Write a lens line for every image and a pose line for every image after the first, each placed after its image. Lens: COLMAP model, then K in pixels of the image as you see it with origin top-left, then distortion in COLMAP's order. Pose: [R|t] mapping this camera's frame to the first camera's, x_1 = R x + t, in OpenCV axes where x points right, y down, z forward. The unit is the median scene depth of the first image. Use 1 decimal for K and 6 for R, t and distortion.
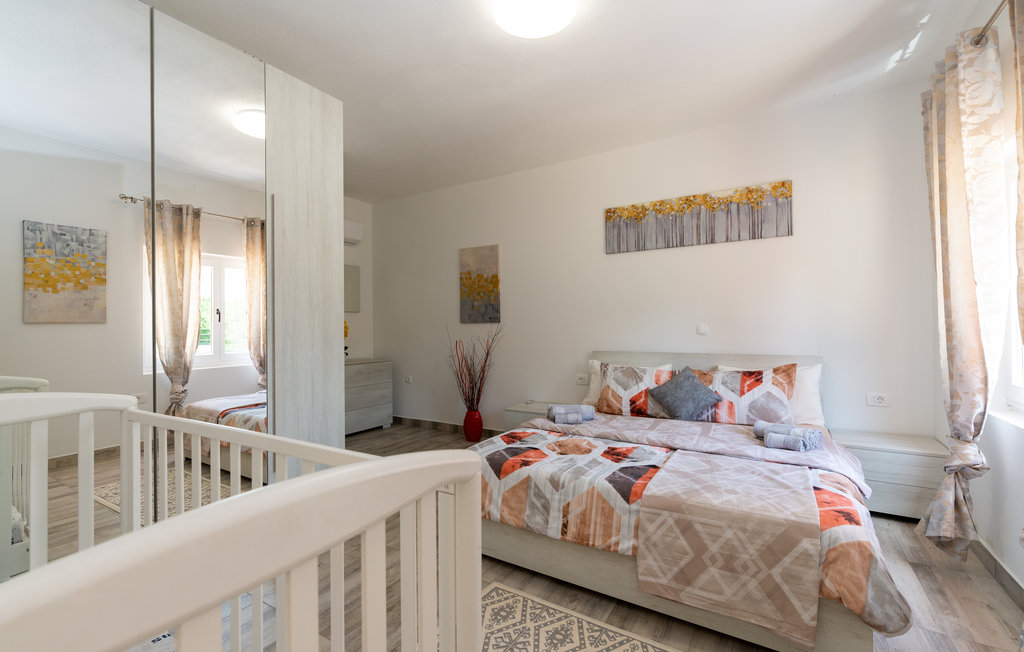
lens RADIAL K [[433.8, 0, 512.7], [0, 433.8, 323.4], [0, 0, 1]] dist [0.001203, -0.000390]
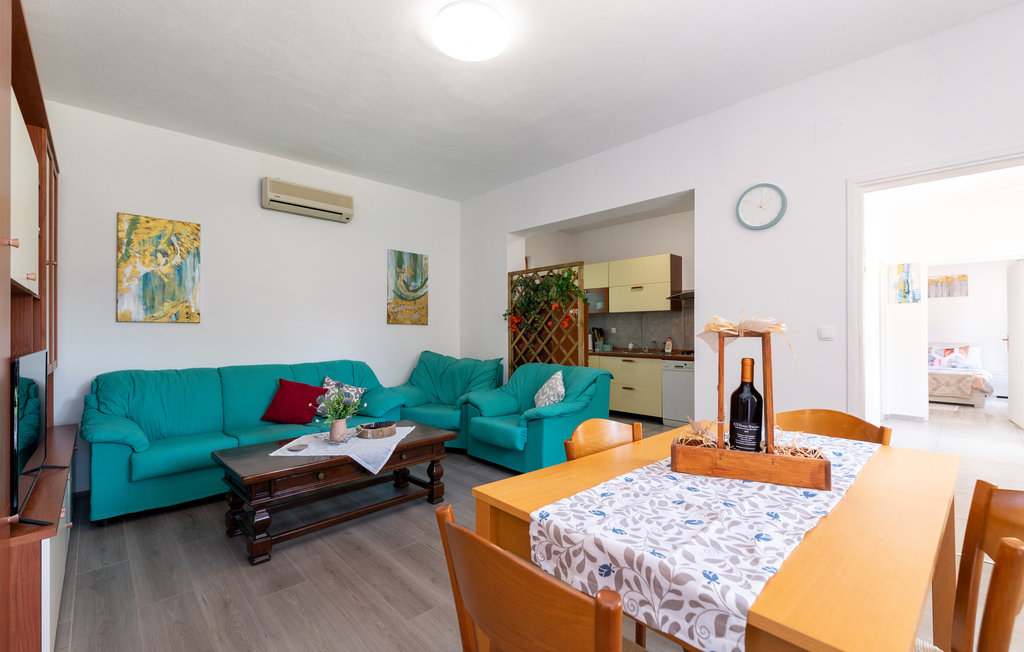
lens RADIAL K [[433.8, 0, 512.7], [0, 433.8, 323.4], [0, 0, 1]] dist [0.001203, -0.000390]
pose [[0.968082, 0.005485, -0.250574, -1.395523], [-0.006879, 0.999965, -0.004684, -0.013320], [0.250539, 0.006258, 0.968086, -2.285959]]
